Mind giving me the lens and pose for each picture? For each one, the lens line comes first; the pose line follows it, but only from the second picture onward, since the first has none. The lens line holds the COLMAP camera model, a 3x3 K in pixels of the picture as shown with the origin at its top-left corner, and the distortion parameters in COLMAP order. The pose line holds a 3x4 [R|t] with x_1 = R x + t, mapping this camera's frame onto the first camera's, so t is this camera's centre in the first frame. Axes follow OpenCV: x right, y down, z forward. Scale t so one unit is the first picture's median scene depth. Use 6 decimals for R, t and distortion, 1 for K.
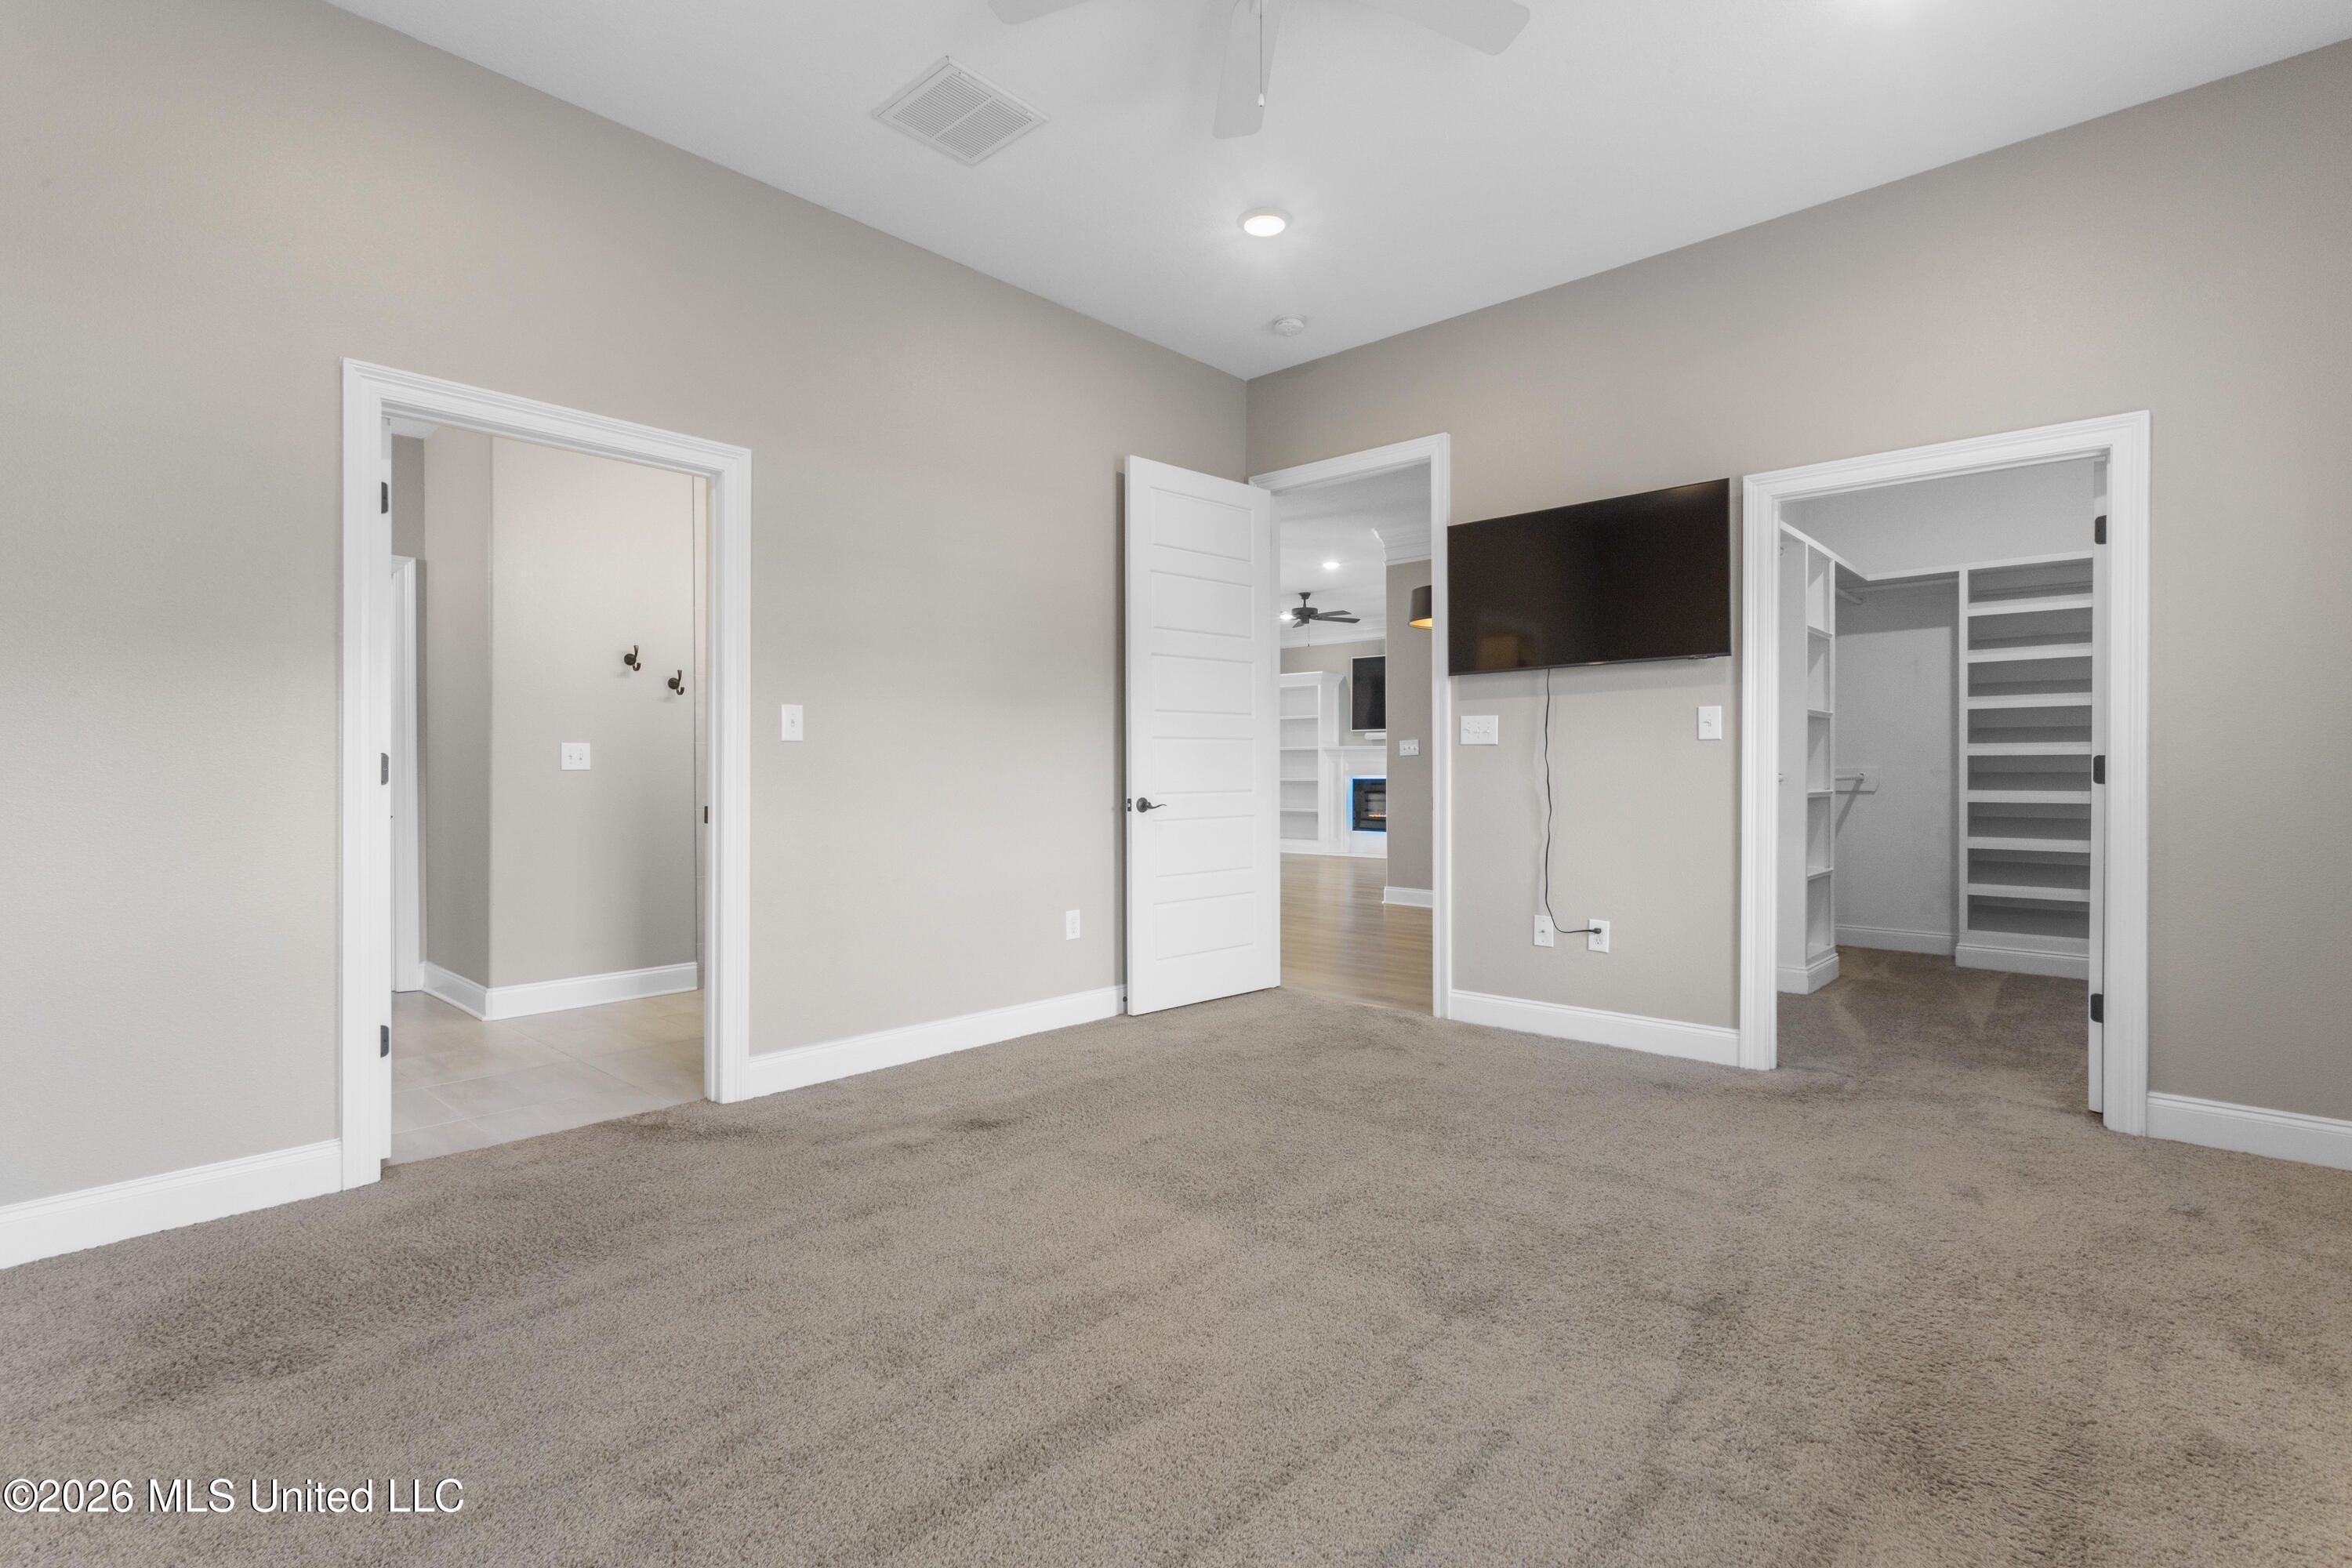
lens RADIAL K [[1113.2, 0, 1191.2], [0, 1113.2, 768.6], [0, 0, 1]] dist [0.001447, 0.001577]
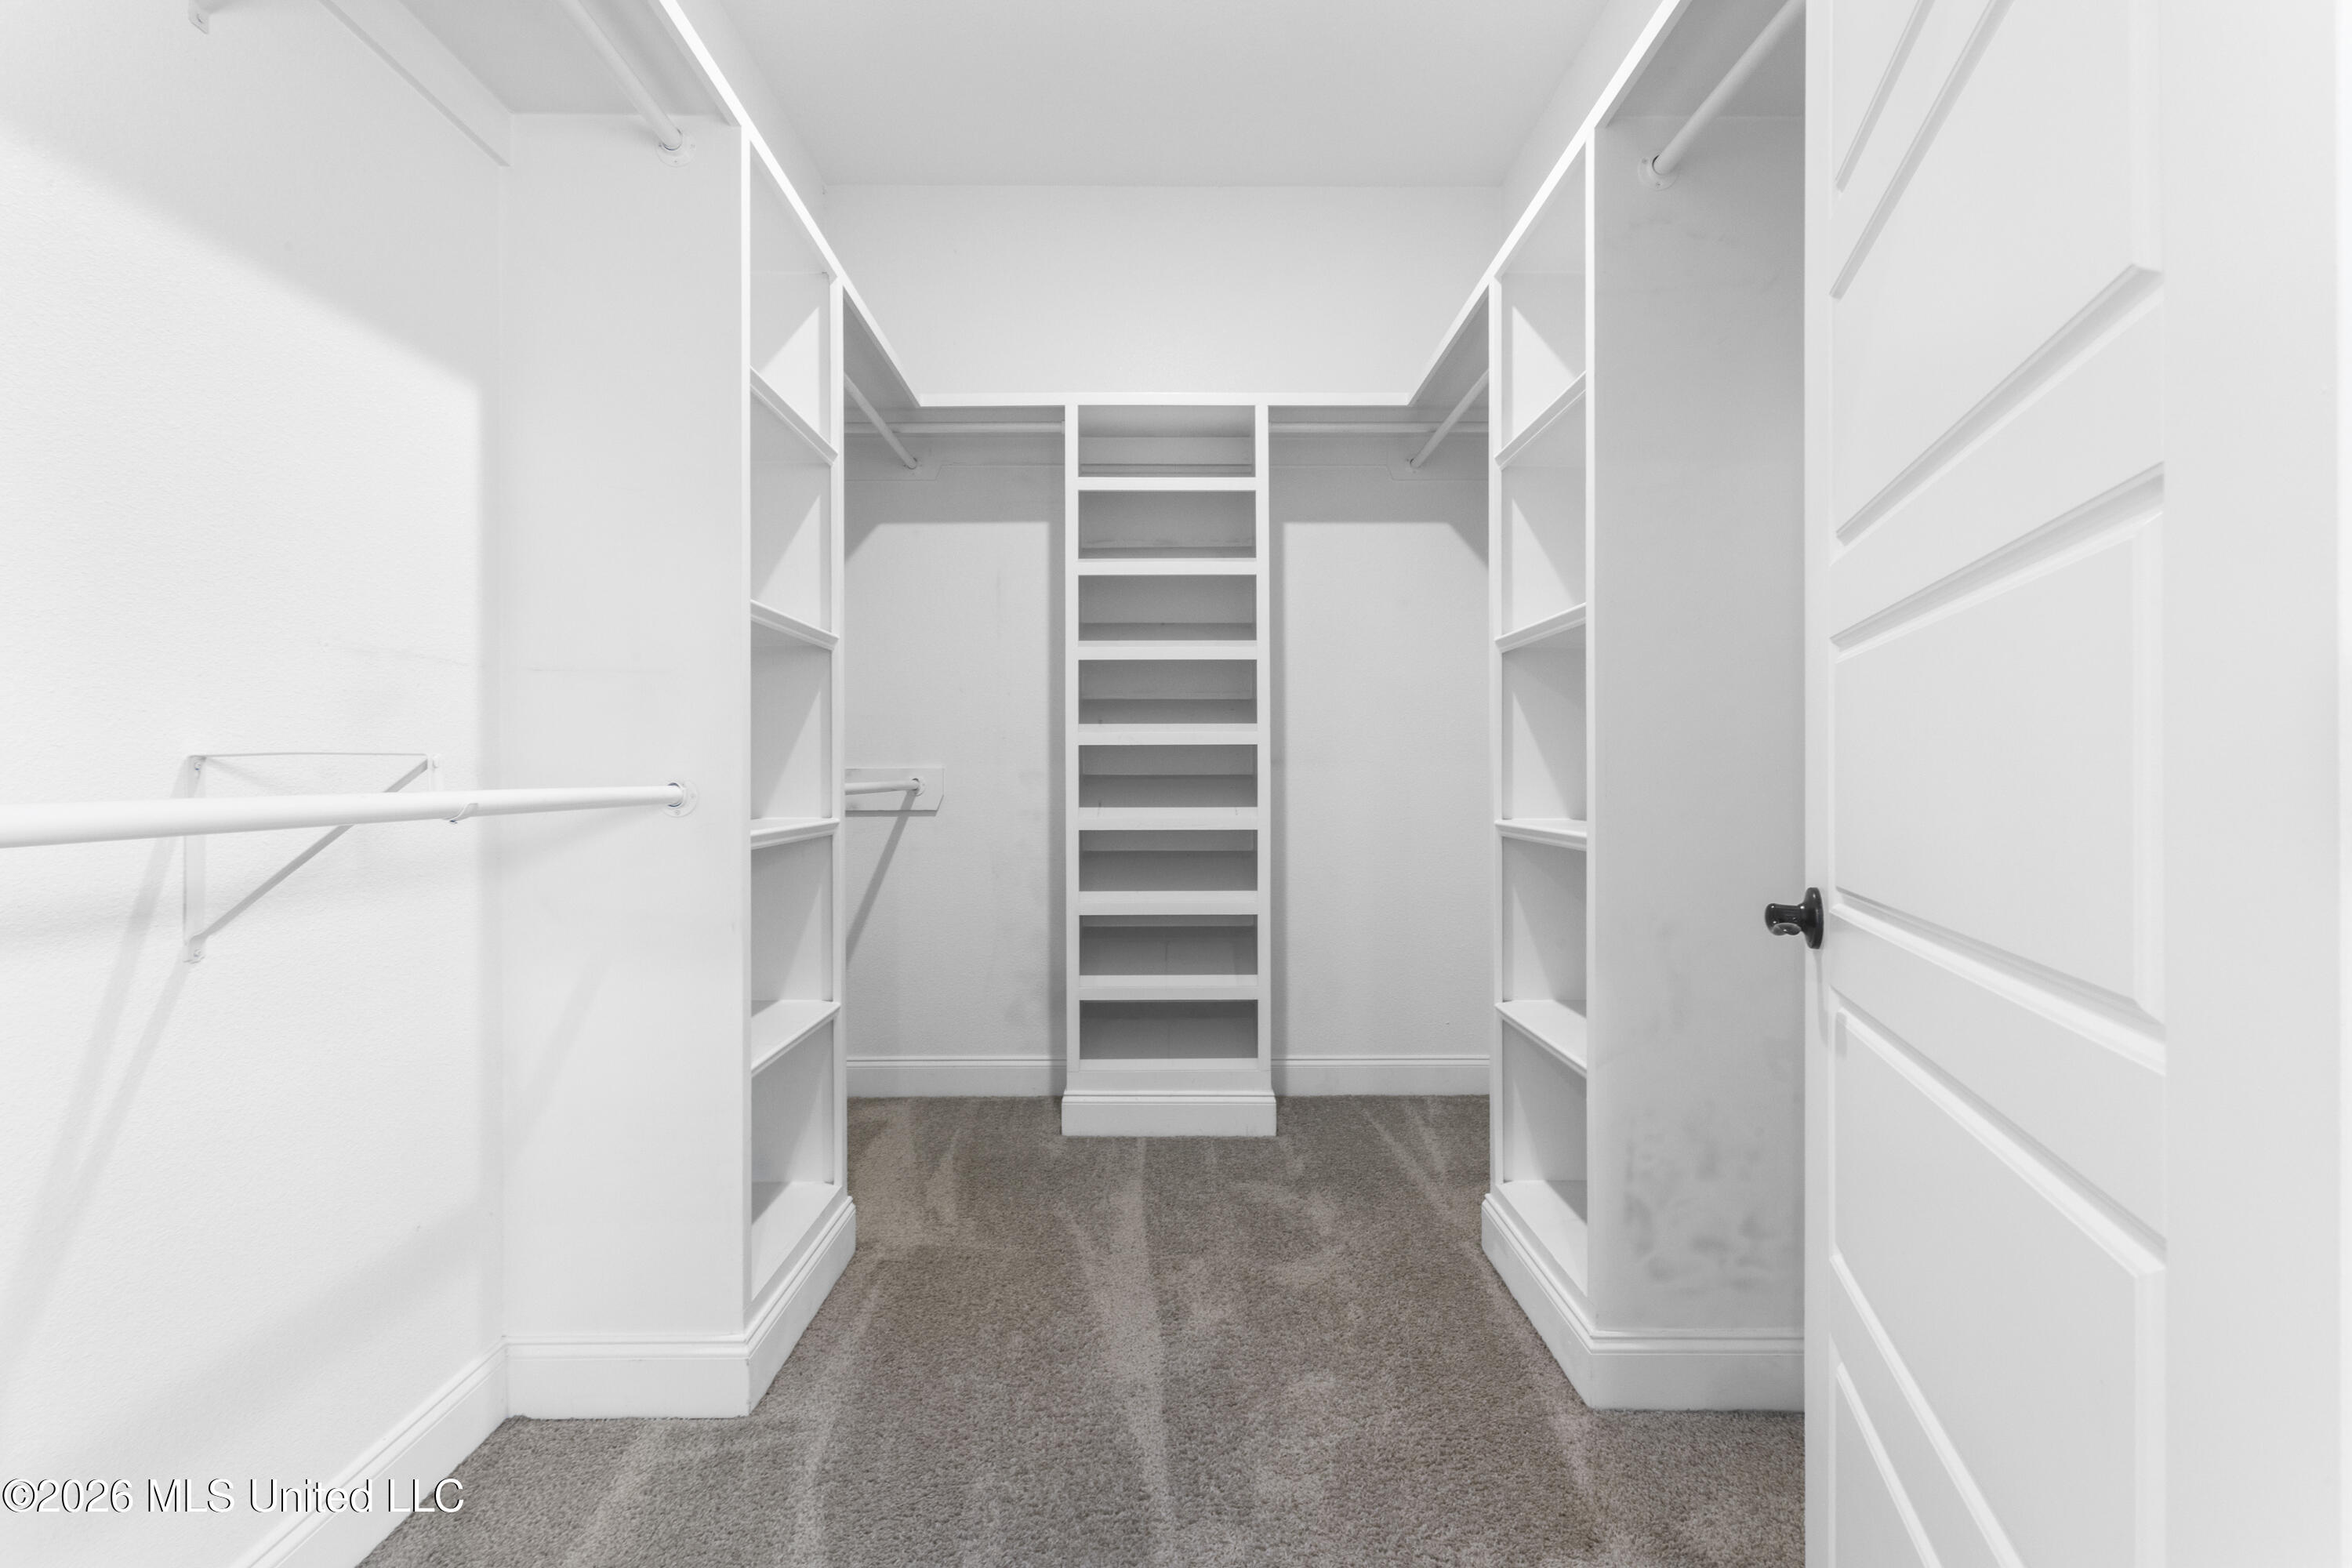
lens RADIAL K [[1113.2, 0, 1173.6], [0, 1113.2, 774.3], [0, 0, 1]] dist [0.001447, 0.001577]
pose [[0.736704, -0.003085, 0.676208, 0.357022], [0.003295, 0.999994, 0.000973, 0.002421], [-0.676207, 0.001512, 0.736710, 0.560031]]
